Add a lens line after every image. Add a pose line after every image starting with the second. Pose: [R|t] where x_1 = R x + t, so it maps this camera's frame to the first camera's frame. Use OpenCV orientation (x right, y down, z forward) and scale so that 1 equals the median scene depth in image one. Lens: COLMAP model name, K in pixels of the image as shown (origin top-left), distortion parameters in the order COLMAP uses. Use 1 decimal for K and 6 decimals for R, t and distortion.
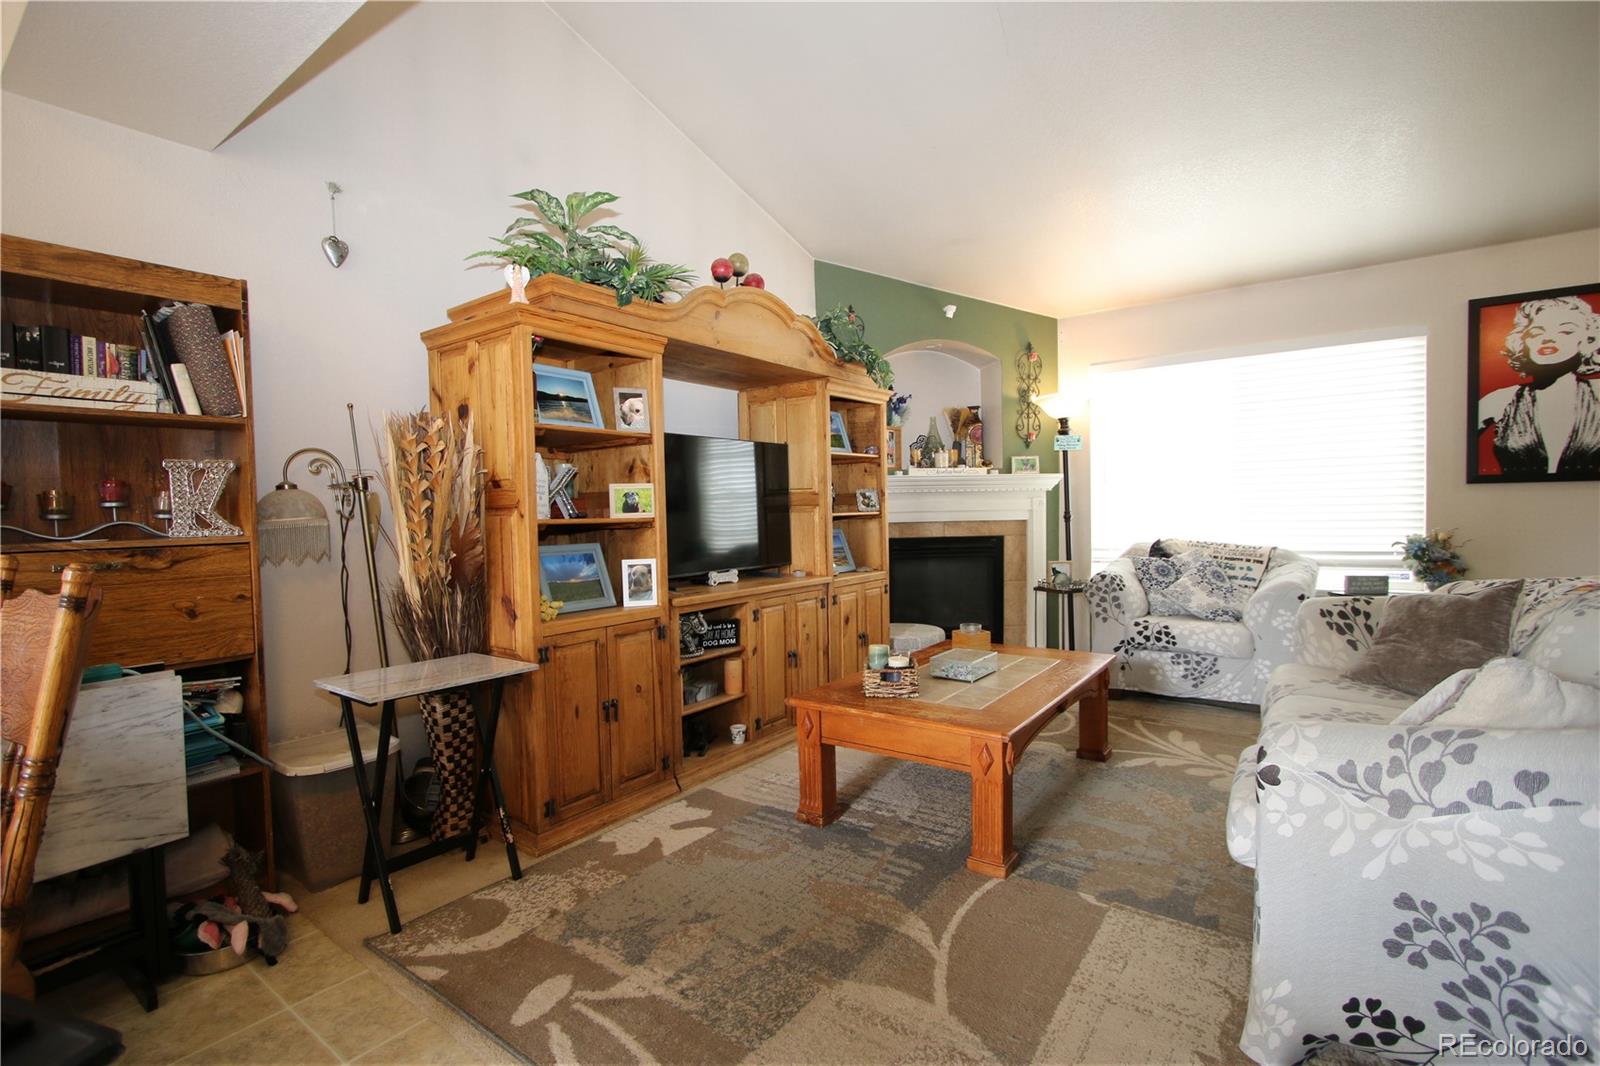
lens RADIAL K [[733.3, 0, 797.6], [0, 733.3, 539.1], [0, 0, 1]] dist [-0.022377, 0.004718]
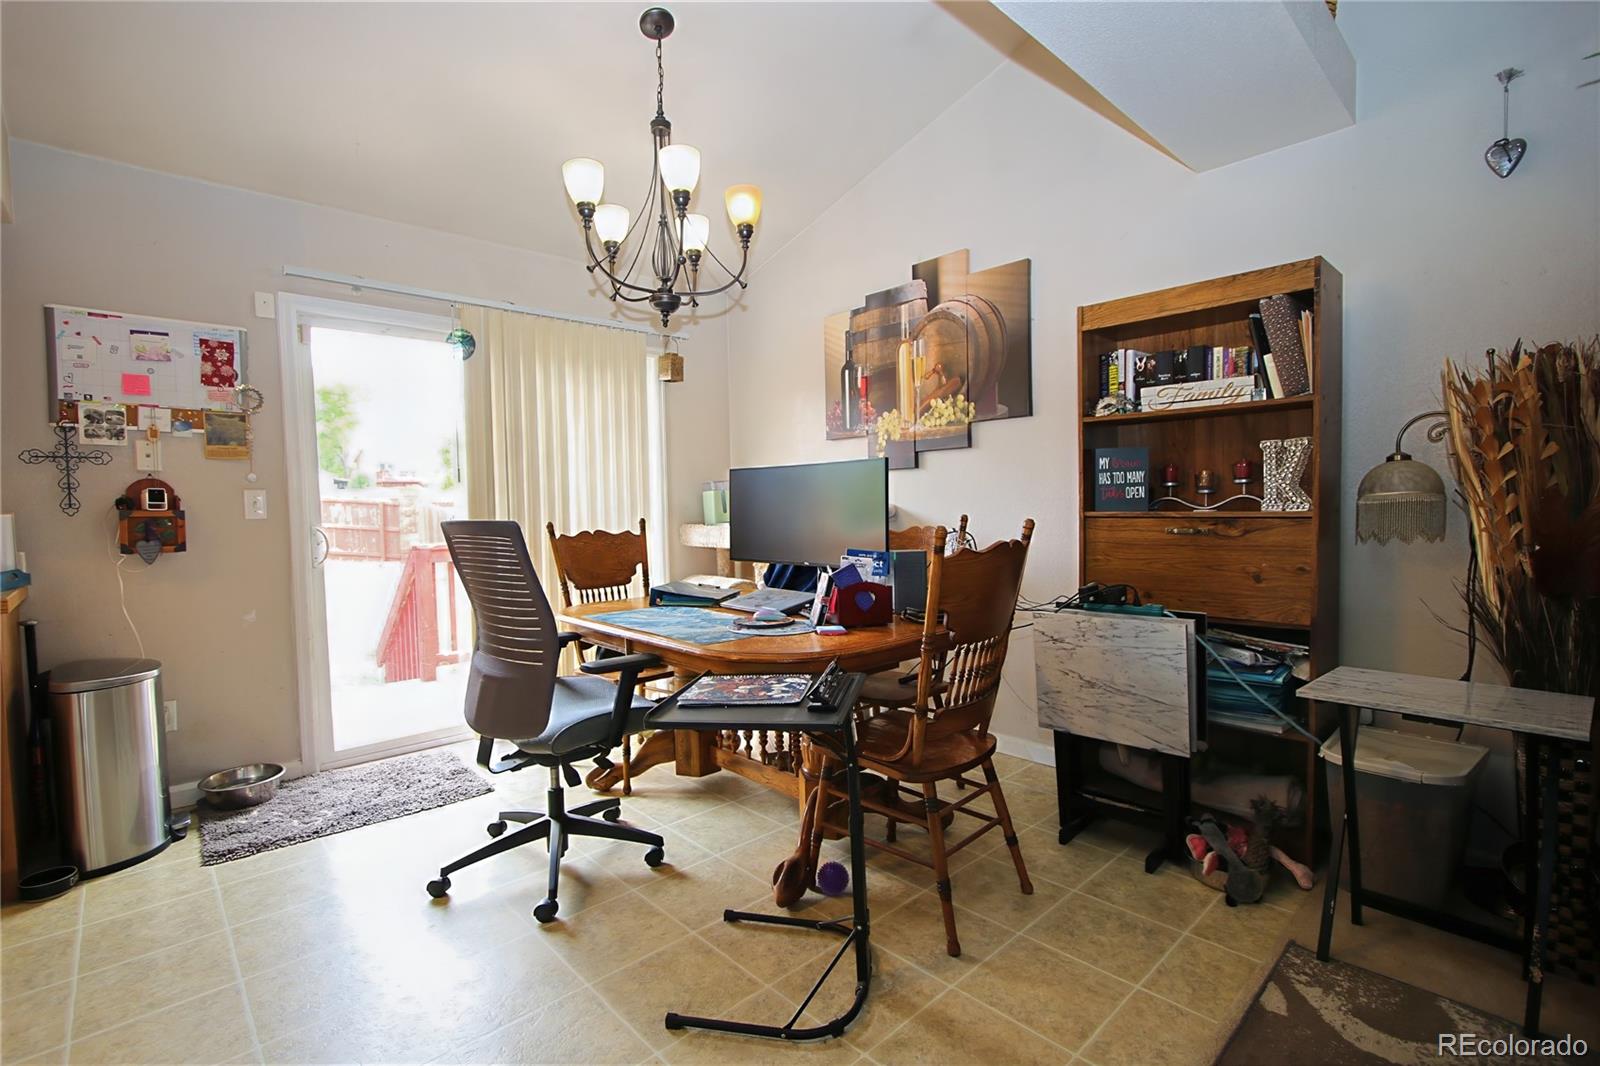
lens RADIAL K [[733.3, 0, 797.6], [0, 733.3, 539.1], [0, 0, 1]] dist [-0.022377, 0.004718]
pose [[-0.180558, 0.071367, -0.980972, 0.398957], [-0.016785, 0.996995, 0.075622, -0.031401], [0.983421, 0.030120, -0.178818, 0.503989]]
